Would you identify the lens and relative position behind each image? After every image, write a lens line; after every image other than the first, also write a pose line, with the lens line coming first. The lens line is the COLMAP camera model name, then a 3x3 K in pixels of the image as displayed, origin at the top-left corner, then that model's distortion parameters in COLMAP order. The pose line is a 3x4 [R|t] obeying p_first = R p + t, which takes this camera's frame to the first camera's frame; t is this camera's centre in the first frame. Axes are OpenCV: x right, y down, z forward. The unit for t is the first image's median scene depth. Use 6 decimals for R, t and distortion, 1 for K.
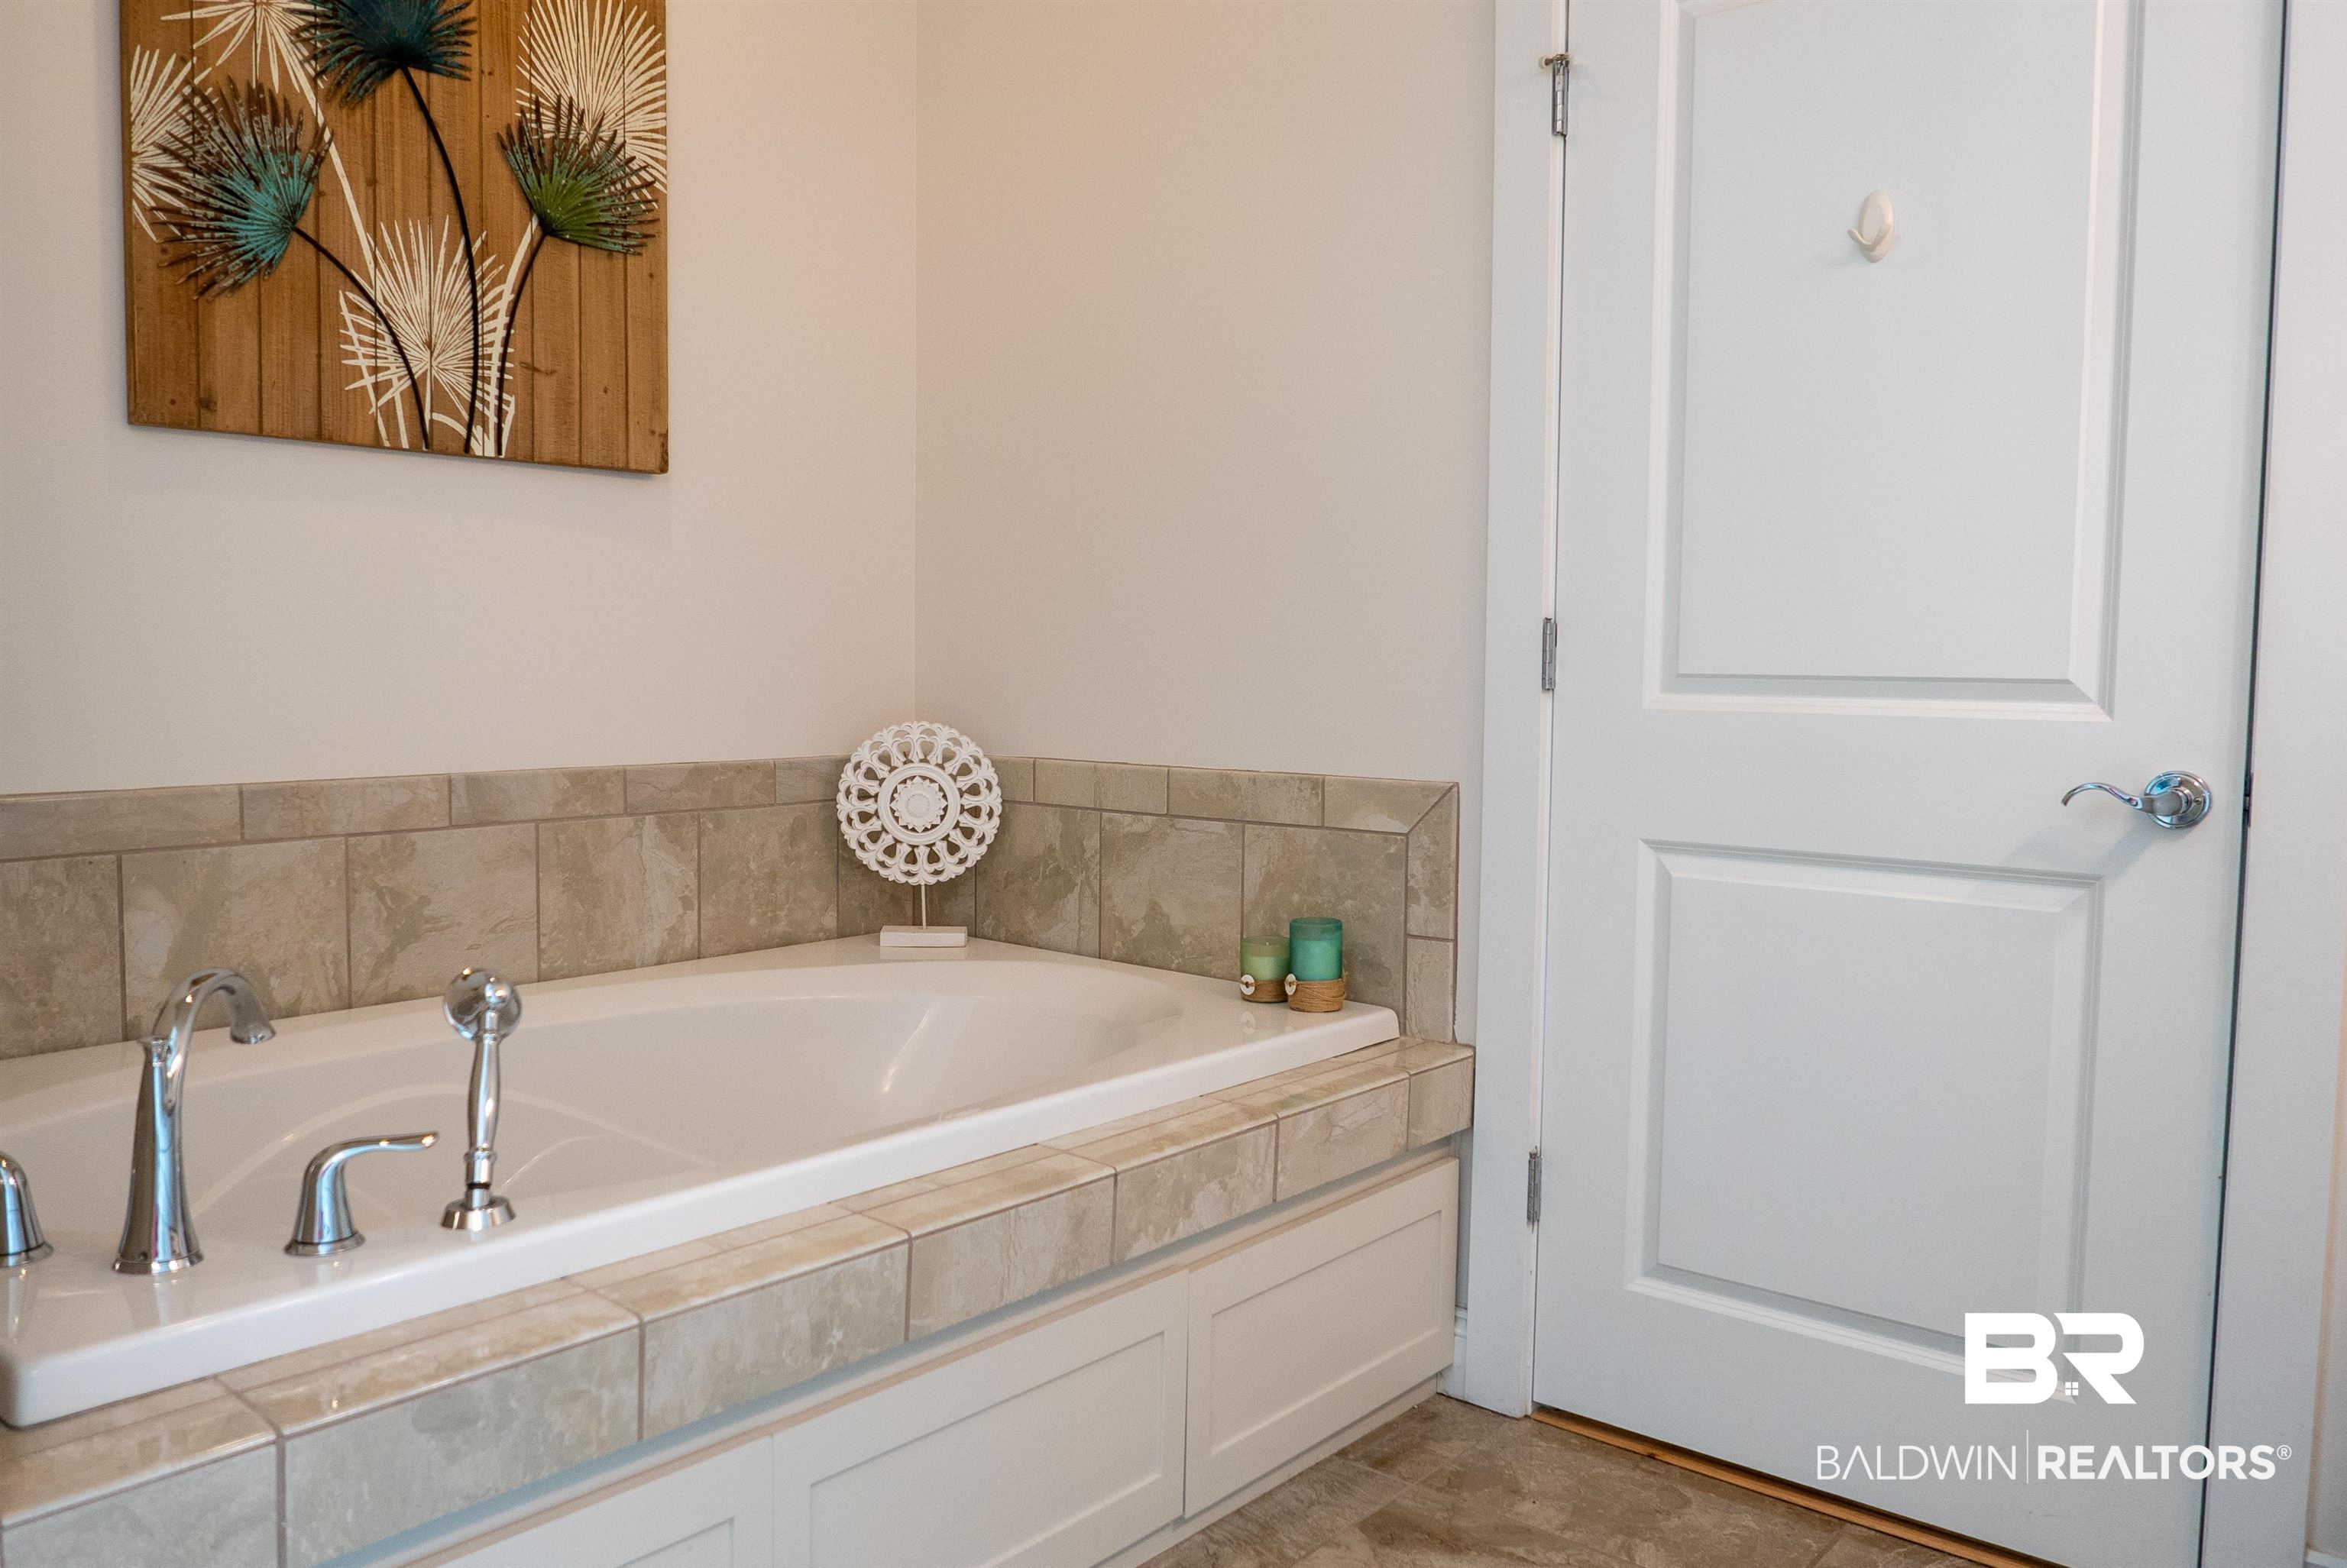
lens RADIAL K [[1675.5, 0, 1184.0], [0, 1675.5, 795.2], [0, 0, 1]] dist [-0.035328, 0.016234]
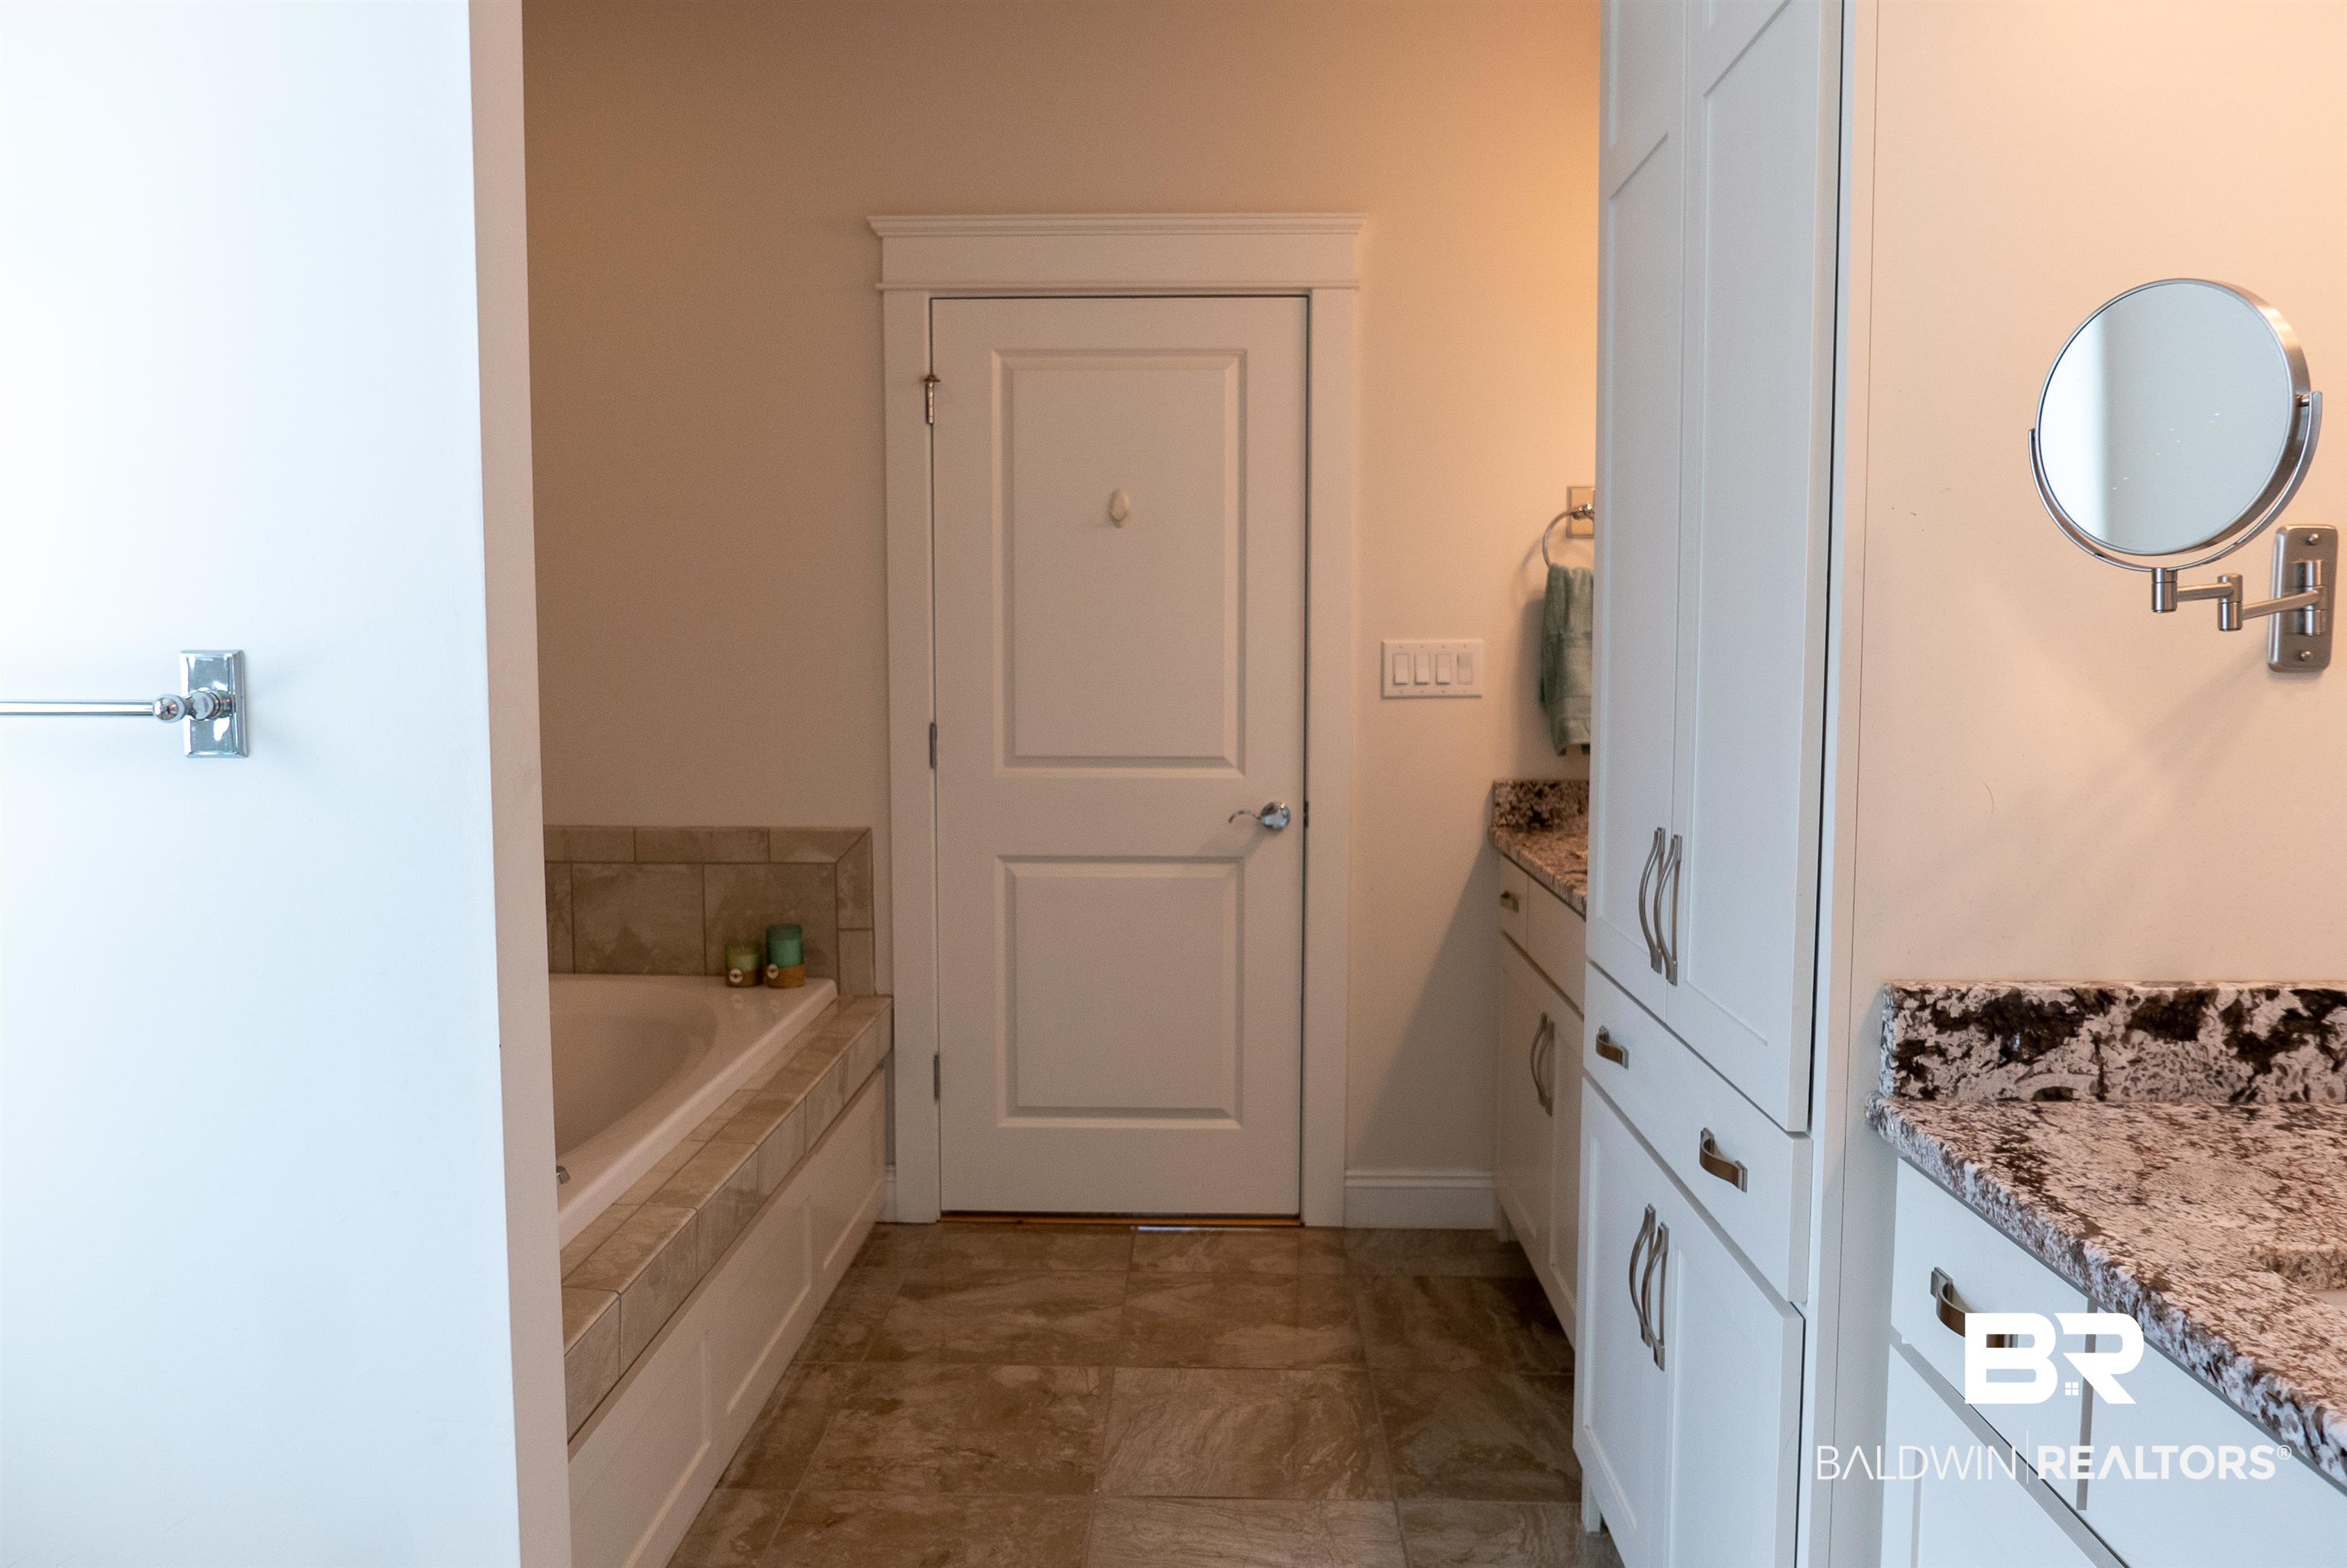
lens RADIAL K [[1675.5, 0, 1163.9], [0, 1675.5, 779.5], [0, 0, 1]] dist [-0.035328, 0.016234]
pose [[0.780924, -0.066198, 0.621108, -0.587718], [0.051485, 0.997806, 0.041614, -0.103015], [-0.622500, -0.000520, 0.782620, -0.382390]]
